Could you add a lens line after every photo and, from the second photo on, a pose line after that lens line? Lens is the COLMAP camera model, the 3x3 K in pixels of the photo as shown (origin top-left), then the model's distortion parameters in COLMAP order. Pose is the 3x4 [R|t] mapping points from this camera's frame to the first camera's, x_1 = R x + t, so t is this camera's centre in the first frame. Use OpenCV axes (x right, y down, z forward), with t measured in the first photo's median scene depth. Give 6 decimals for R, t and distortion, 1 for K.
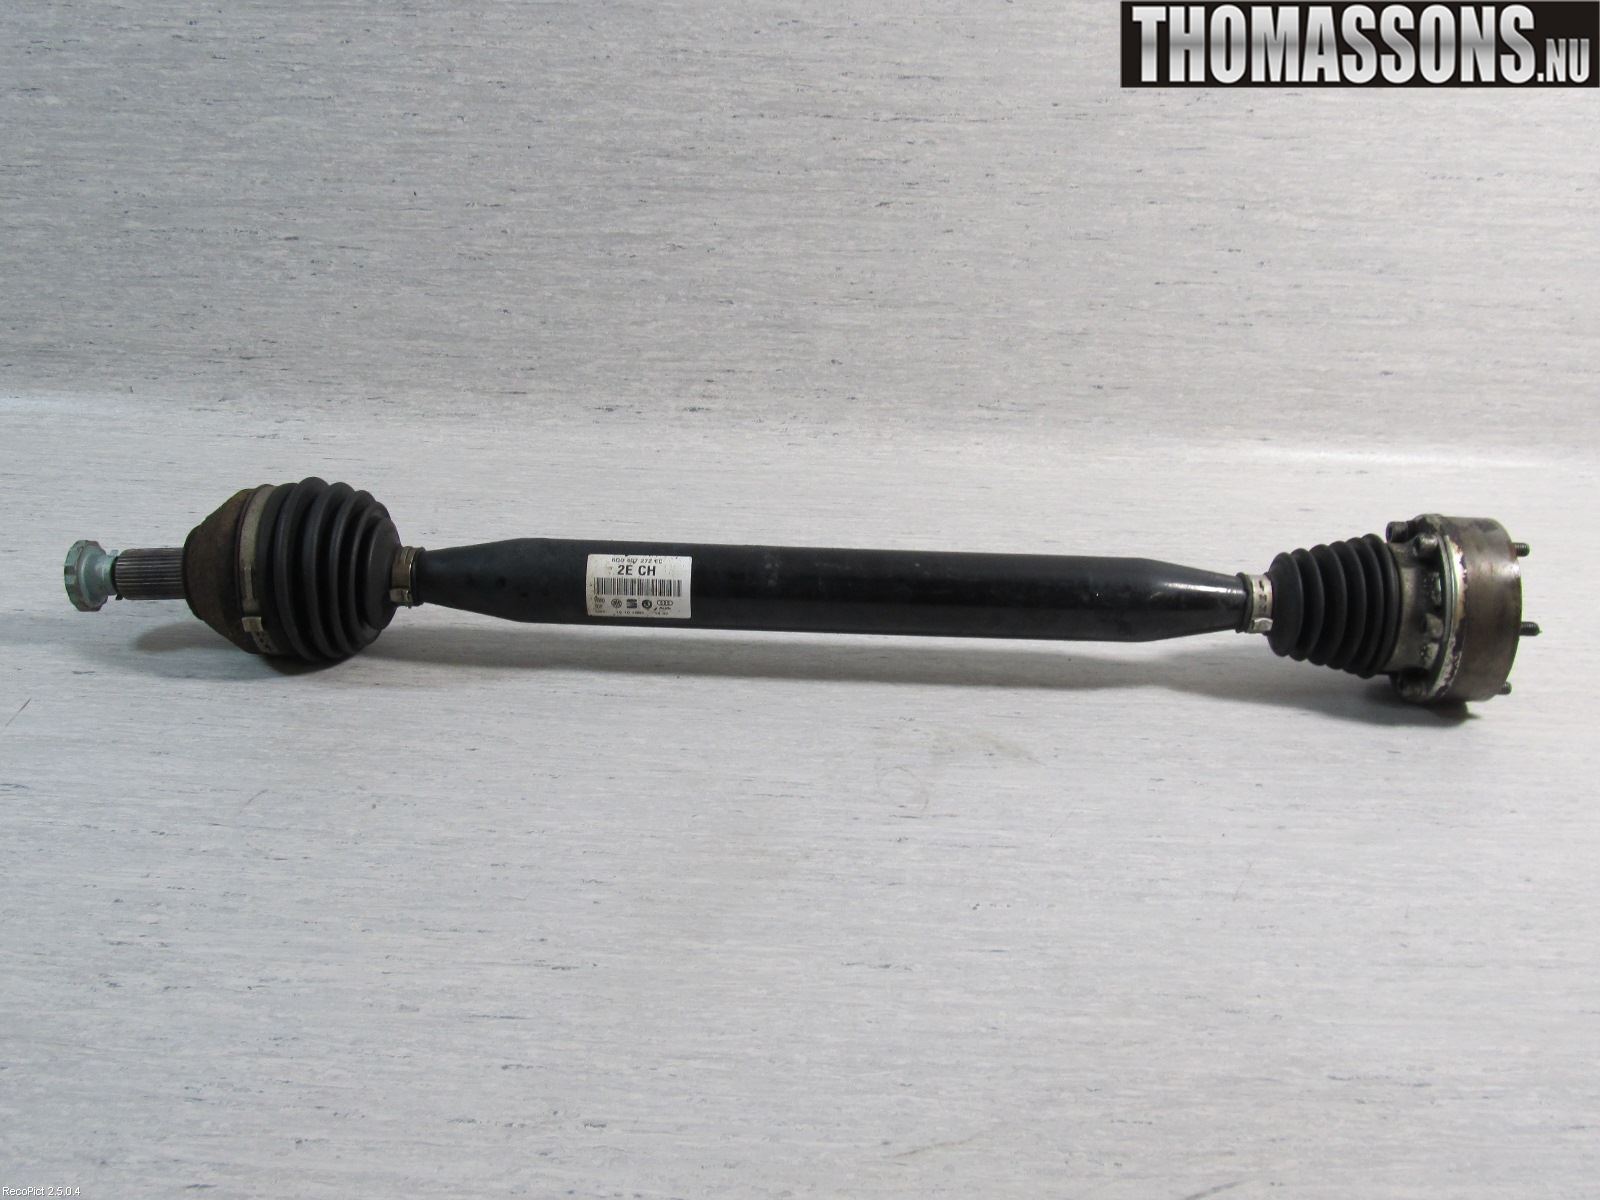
lens RADIAL K [[1403.6, 0, 800.0], [0, 1403.6, 600.0], [0, 0, 1]] dist [-0.036467, 0.017502]
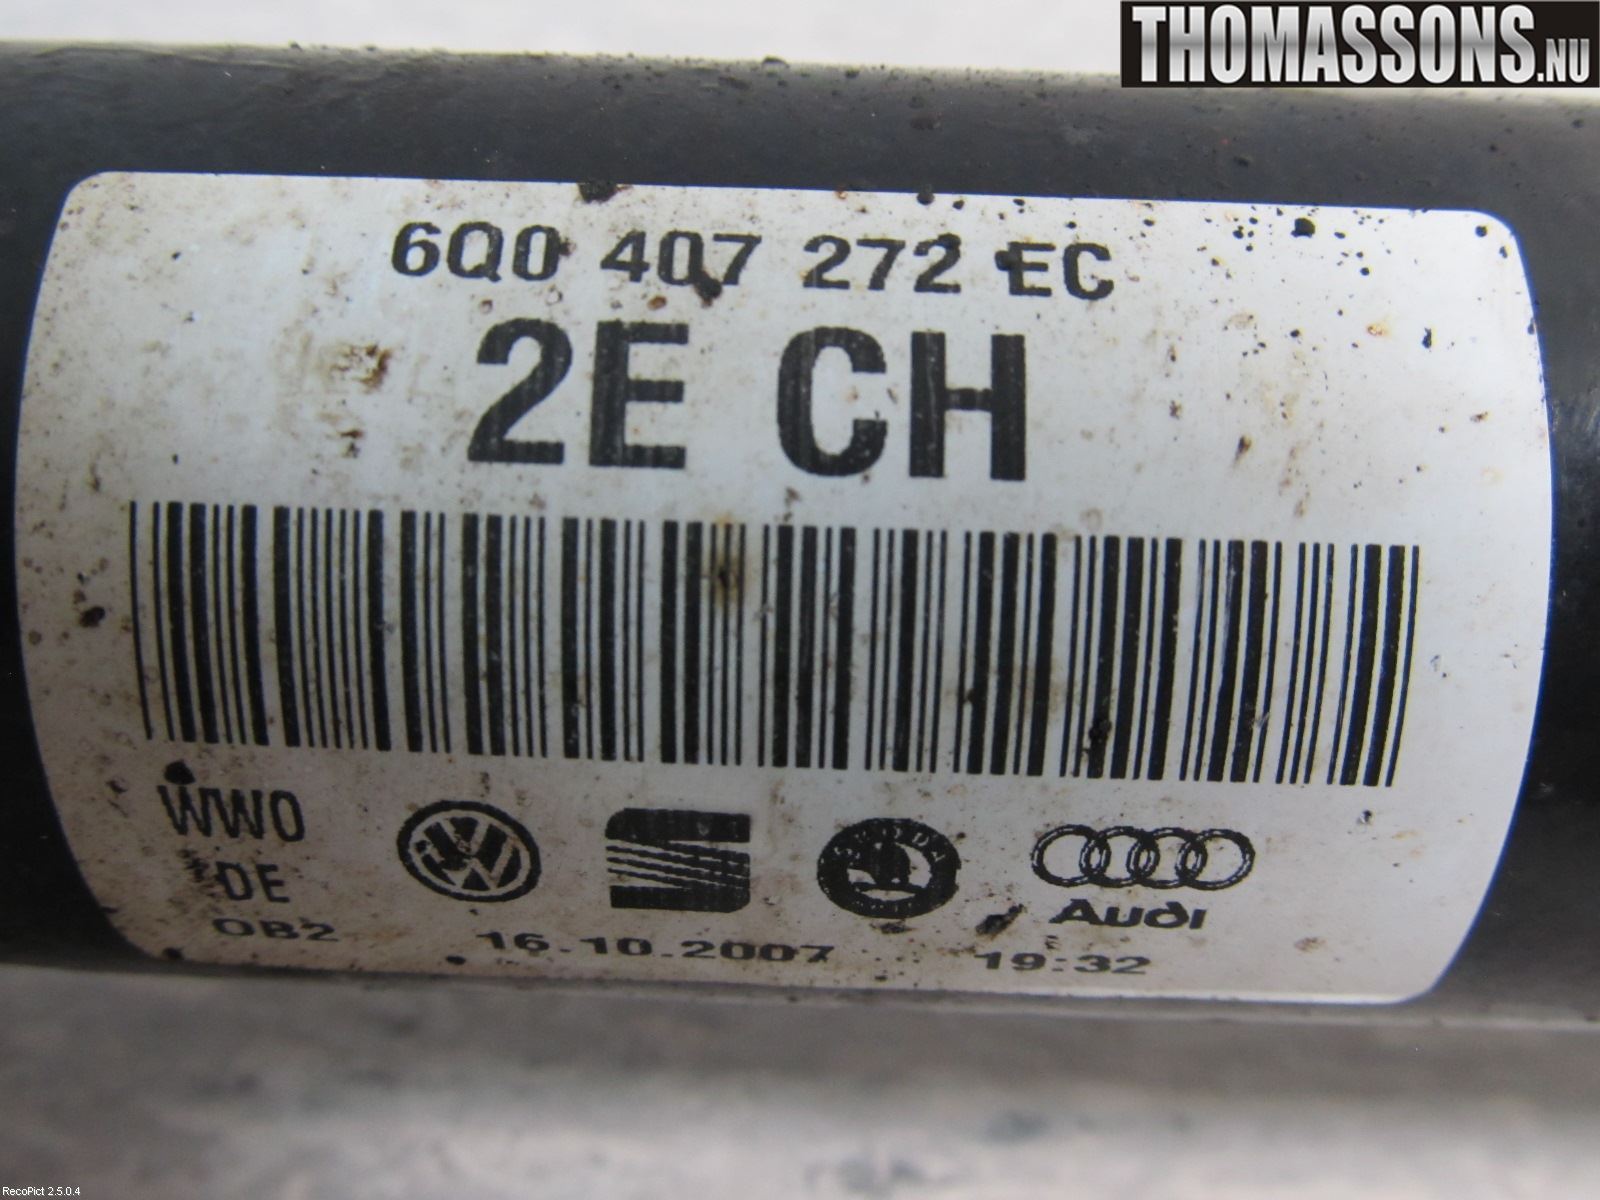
lens RADIAL K [[1403.6, 0, 800.0], [0, 1403.6, 600.0], [0, 0, 1]] dist [-0.036467, 0.017502]
pose [[0.998871, -0.001565, 0.047482, -0.088328], [-0.005941, 0.987496, 0.157534, -0.016832], [-0.047135, -0.157638, 0.986371, 0.701345]]
